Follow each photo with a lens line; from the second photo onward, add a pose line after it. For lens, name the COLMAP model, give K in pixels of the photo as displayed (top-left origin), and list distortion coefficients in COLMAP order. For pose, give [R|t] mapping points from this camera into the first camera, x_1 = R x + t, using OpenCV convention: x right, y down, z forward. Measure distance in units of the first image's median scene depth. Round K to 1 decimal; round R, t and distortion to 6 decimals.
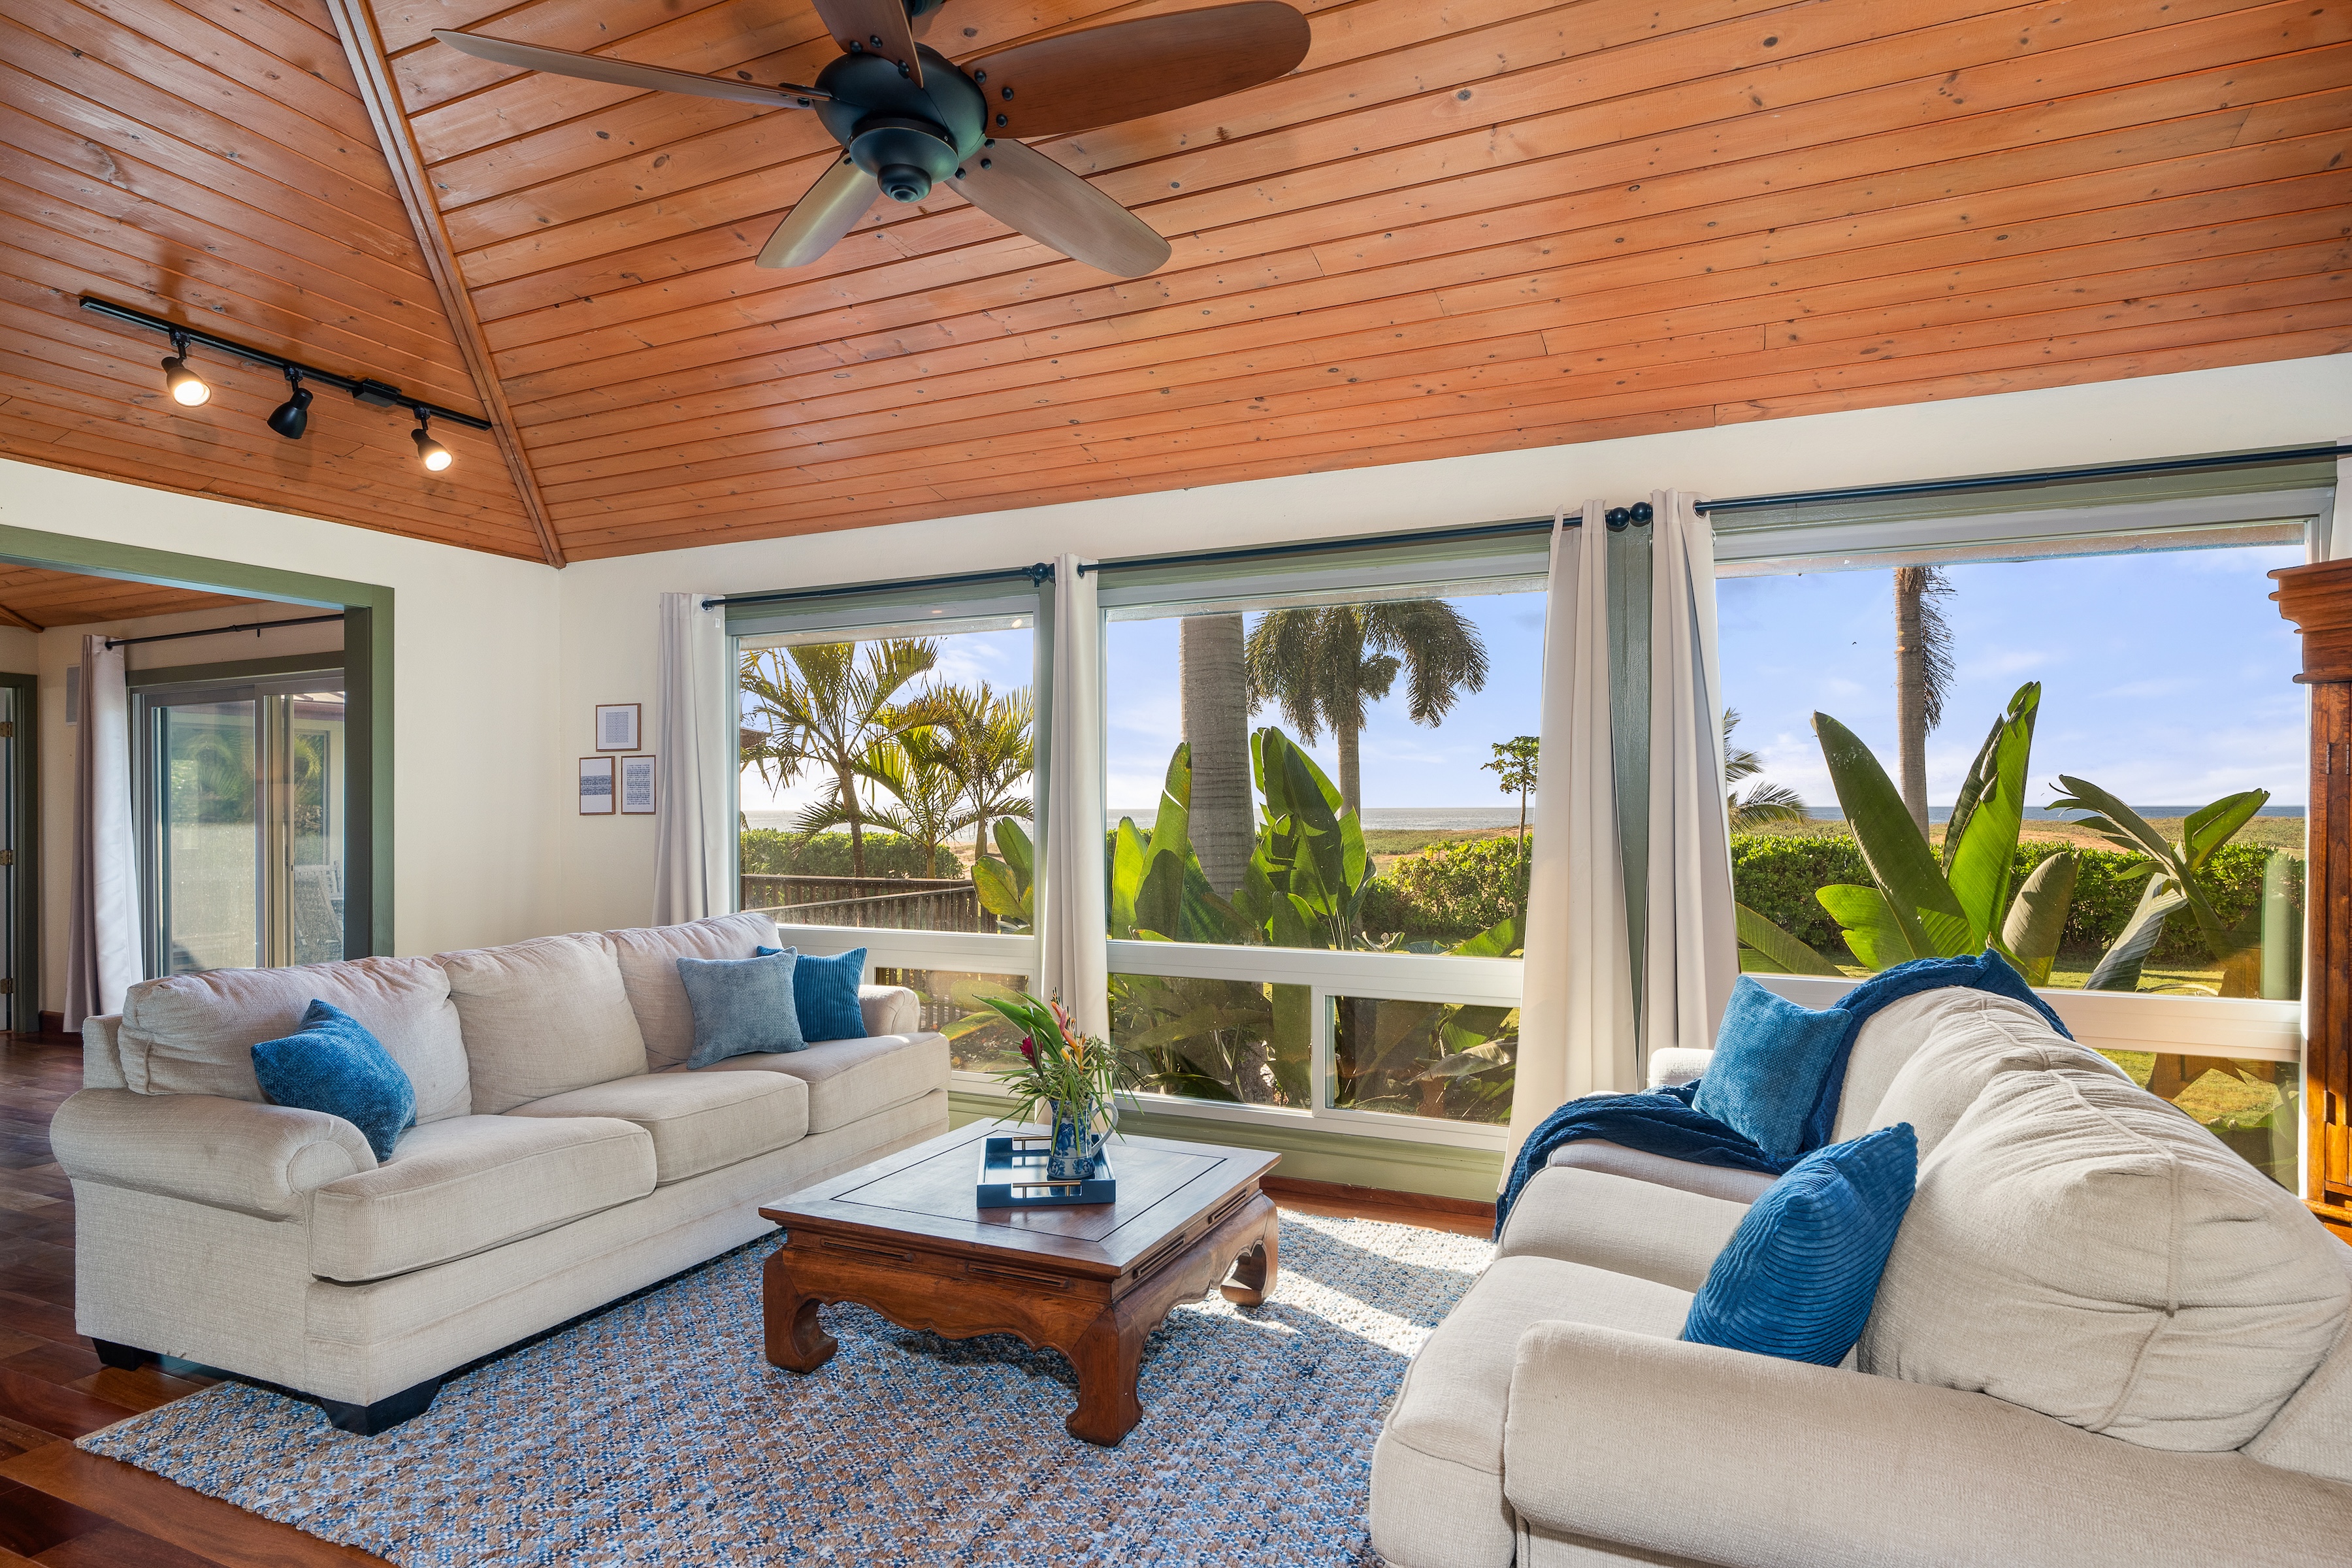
lens RADIAL K [[1221.2, 0, 1174.7], [0, 1221.2, 808.8], [0, 0, 1]] dist [0.001295, 0.001755]
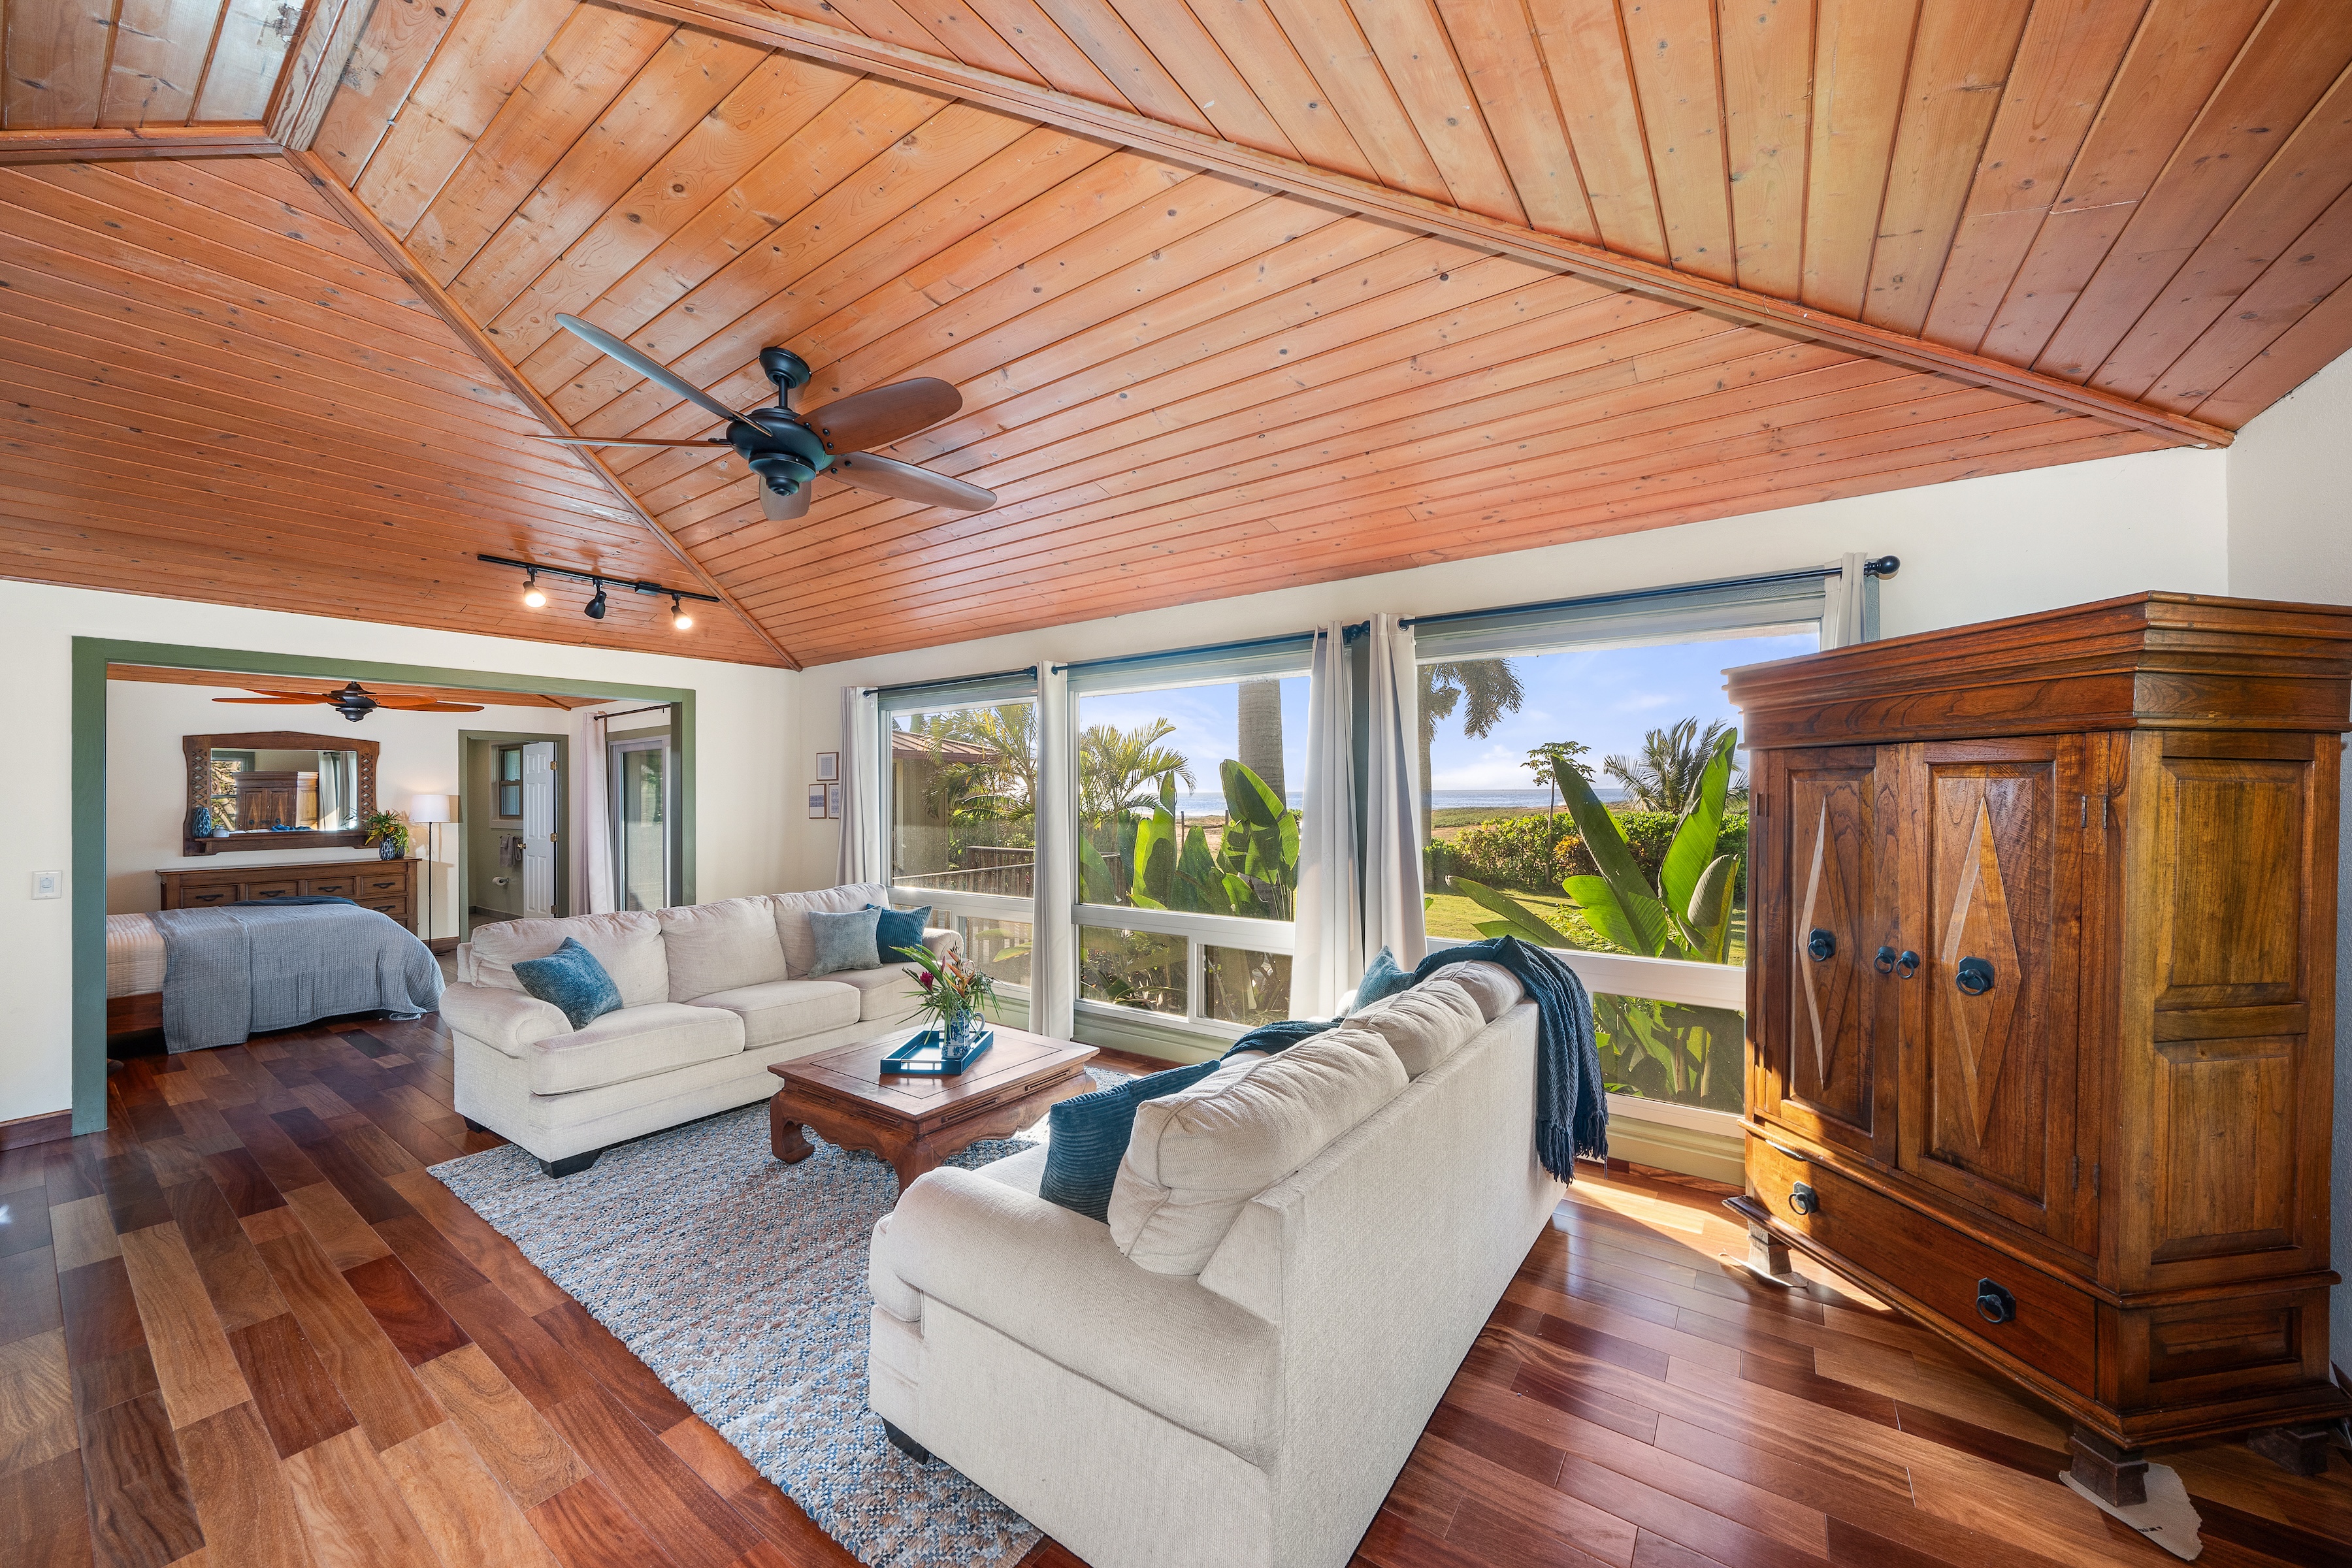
lens RADIAL K [[828.8, 0, 1170.3], [0, 828.8, 789.5], [0, 0, 1]] dist [-0.007069, 0.000687]
pose [[0.982847, -0.007211, -0.184283, 0.325049], [0.006334, 0.999966, -0.005344, -0.040668], [0.184315, 0.004085, 0.982859, -0.034025]]
